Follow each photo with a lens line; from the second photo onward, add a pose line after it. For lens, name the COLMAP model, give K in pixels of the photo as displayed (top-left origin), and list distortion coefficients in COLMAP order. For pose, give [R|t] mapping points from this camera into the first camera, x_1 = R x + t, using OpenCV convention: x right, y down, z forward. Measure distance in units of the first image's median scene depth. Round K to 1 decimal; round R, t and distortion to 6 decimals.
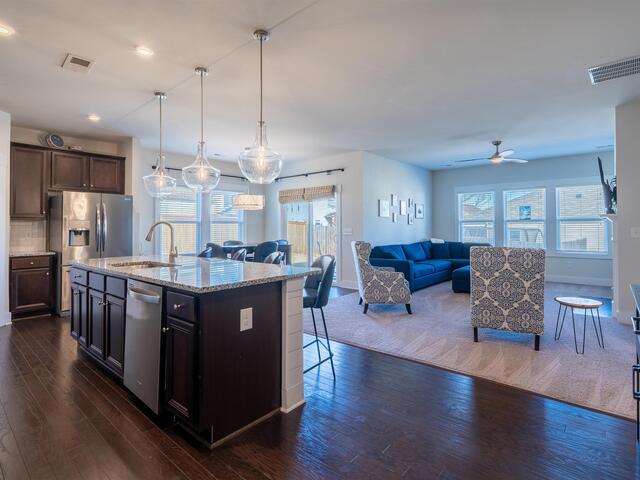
lens RADIAL K [[338.3, 0, 330.2], [0, 338.3, 223.2], [0, 0, 1]] dist [-0.001593, -0.000154]
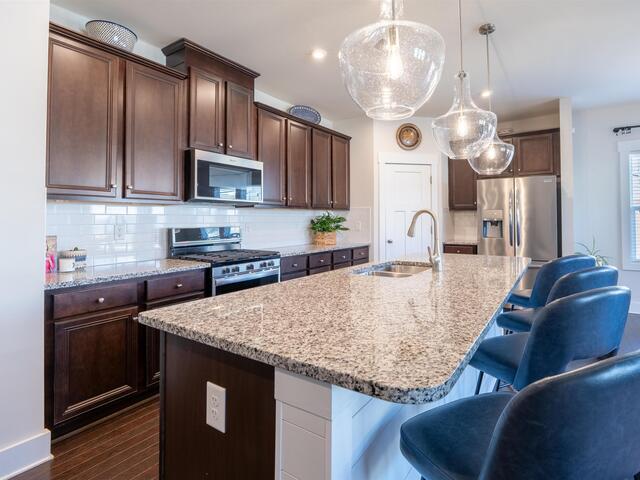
lens RADIAL K [[335.1, 0, 336.8], [0, 335.1, 213.0], [0, 0, 1]] dist [-0.019876, -0.000217]
pose [[0.111324, -0.015634, -0.993661, 0.079186], [0.016878, 0.999762, -0.013839, 0.003789], [0.993641, -0.015231, 0.111562, 0.350364]]
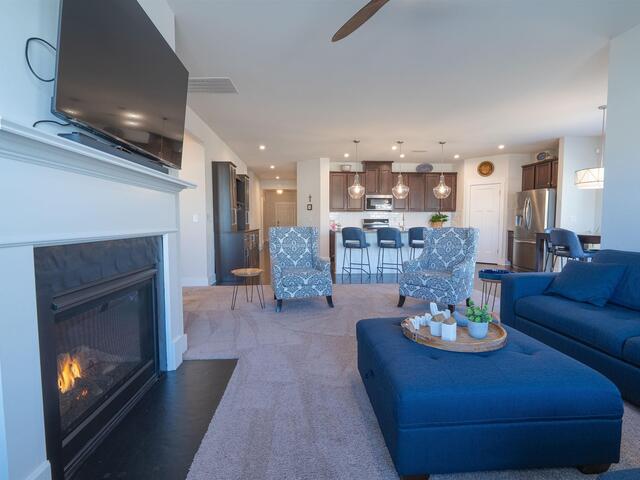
lens RADIAL K [[309.7, 0, 320.0], [0, 309.7, 240.0], [0, 0, 1]] dist [-0.001239, -0.000133]
pose [[-0.730050, 0.046788, -0.681790, 0.674845], [0.013296, 0.998437, 0.054281, 0.030232], [0.683264, 0.030562, -0.729532, 1.037753]]
